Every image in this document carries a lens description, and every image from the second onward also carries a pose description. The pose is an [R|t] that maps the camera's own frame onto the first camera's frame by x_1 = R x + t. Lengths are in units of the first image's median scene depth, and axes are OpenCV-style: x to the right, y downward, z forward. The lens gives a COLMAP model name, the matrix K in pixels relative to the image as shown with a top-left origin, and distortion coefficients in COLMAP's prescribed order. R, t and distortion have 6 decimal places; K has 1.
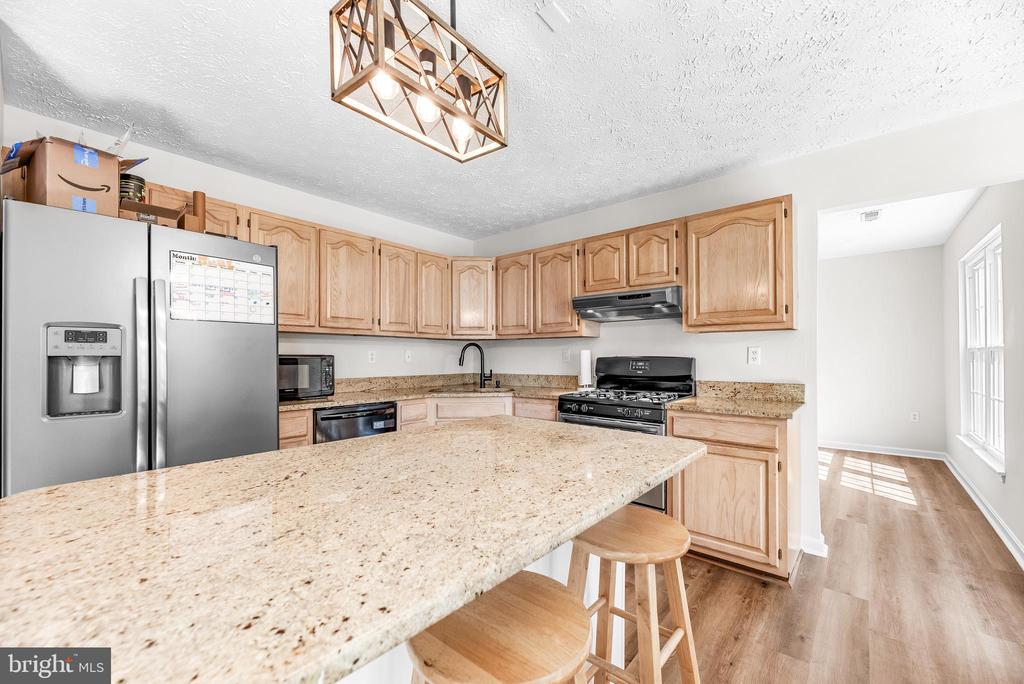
lens RADIAL K [[417.3, 0, 504.7], [0, 417.3, 353.5], [0, 0, 1]] dist [-0.001610, -0.000120]
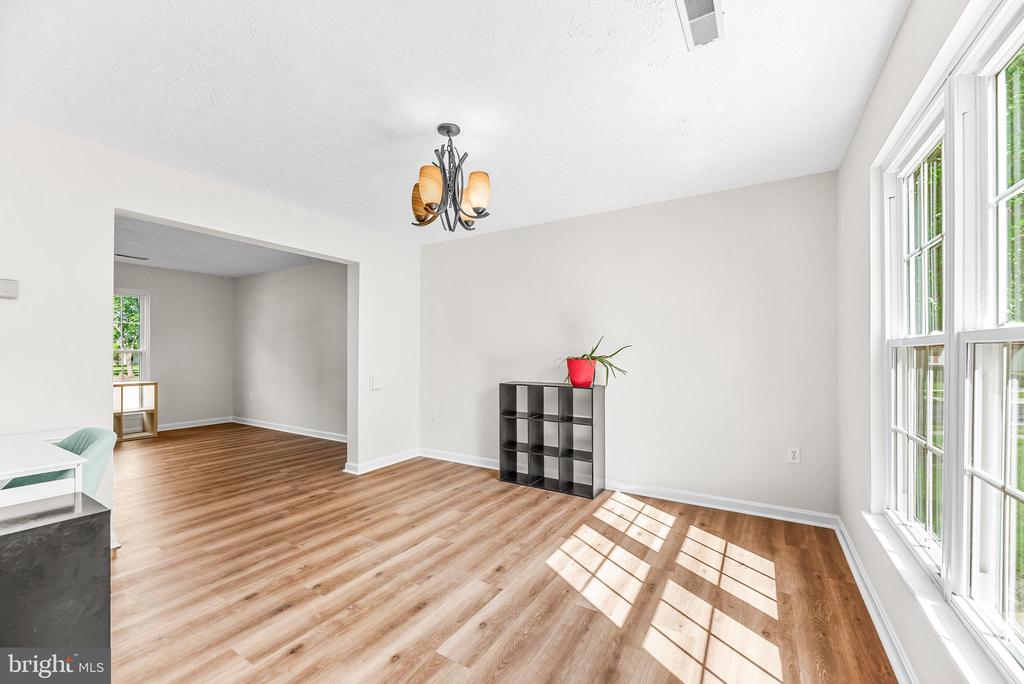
lens RADIAL K [[417.3, 0, 512.5], [0, 417.3, 350.0], [0, 0, 1]] dist [-0.001610, -0.000120]
pose [[0.984861, 0.011778, 0.172943, 0.763231], [-0.012069, 0.999927, 0.000630, 0.005364], [-0.172923, -0.002708, 0.984932, 0.762553]]
